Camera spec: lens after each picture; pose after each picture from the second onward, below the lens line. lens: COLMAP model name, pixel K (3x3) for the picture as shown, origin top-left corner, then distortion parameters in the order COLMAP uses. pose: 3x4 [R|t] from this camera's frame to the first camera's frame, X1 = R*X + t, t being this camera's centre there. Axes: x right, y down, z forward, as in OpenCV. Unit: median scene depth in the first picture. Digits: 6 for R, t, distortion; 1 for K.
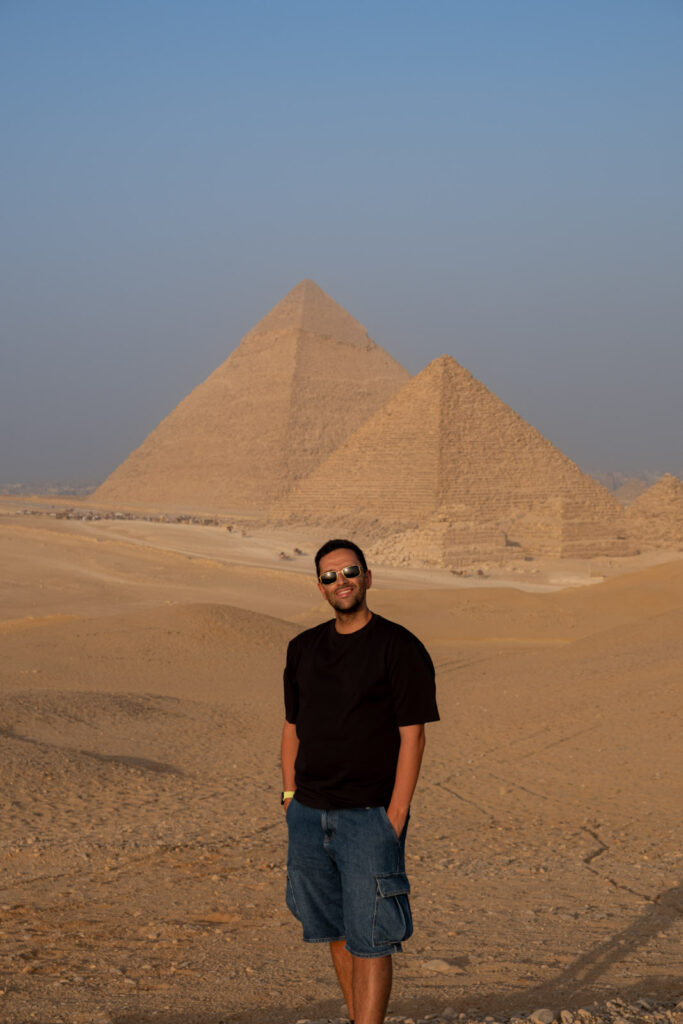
lens RADIAL K [[1746.3, 0, 343.8], [0, 1746.3, 509.1], [0, 0, 1]] dist [0.046718, 0.000000]
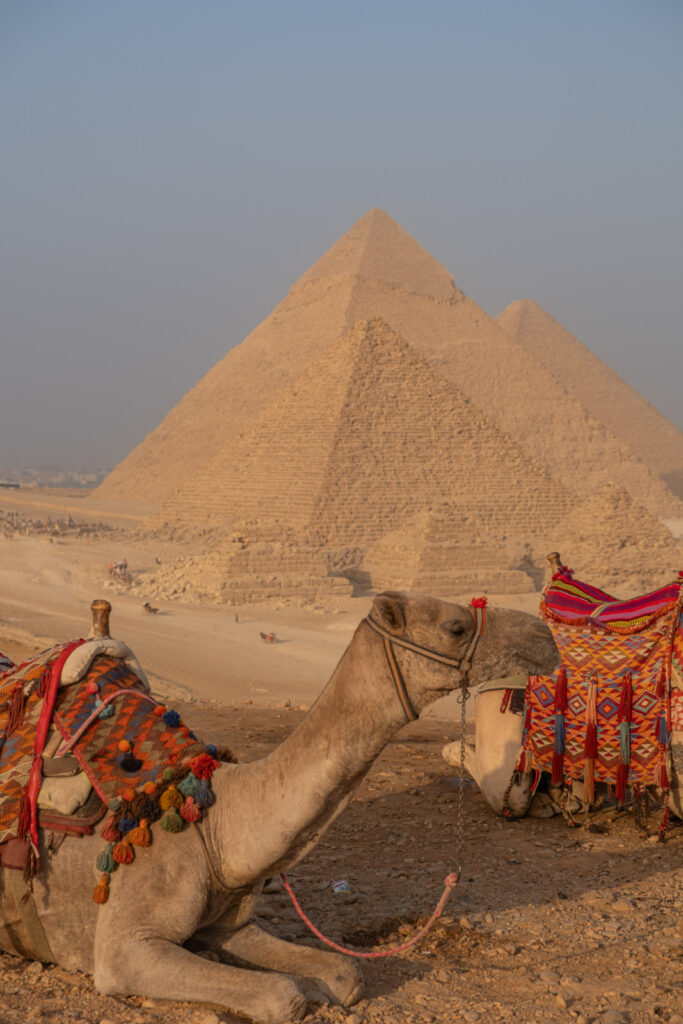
lens RADIAL K [[2296.3, 0, 332.9], [0, 2296.3, 507.1], [0, 0, 1]] dist [0.094267, 0.000000]
pose [[0.989424, 0.020577, -0.143587, 0.187954], [-0.020427, 0.999788, 0.002520, -0.008707], [0.143609, 0.000440, 0.989634, 0.026220]]
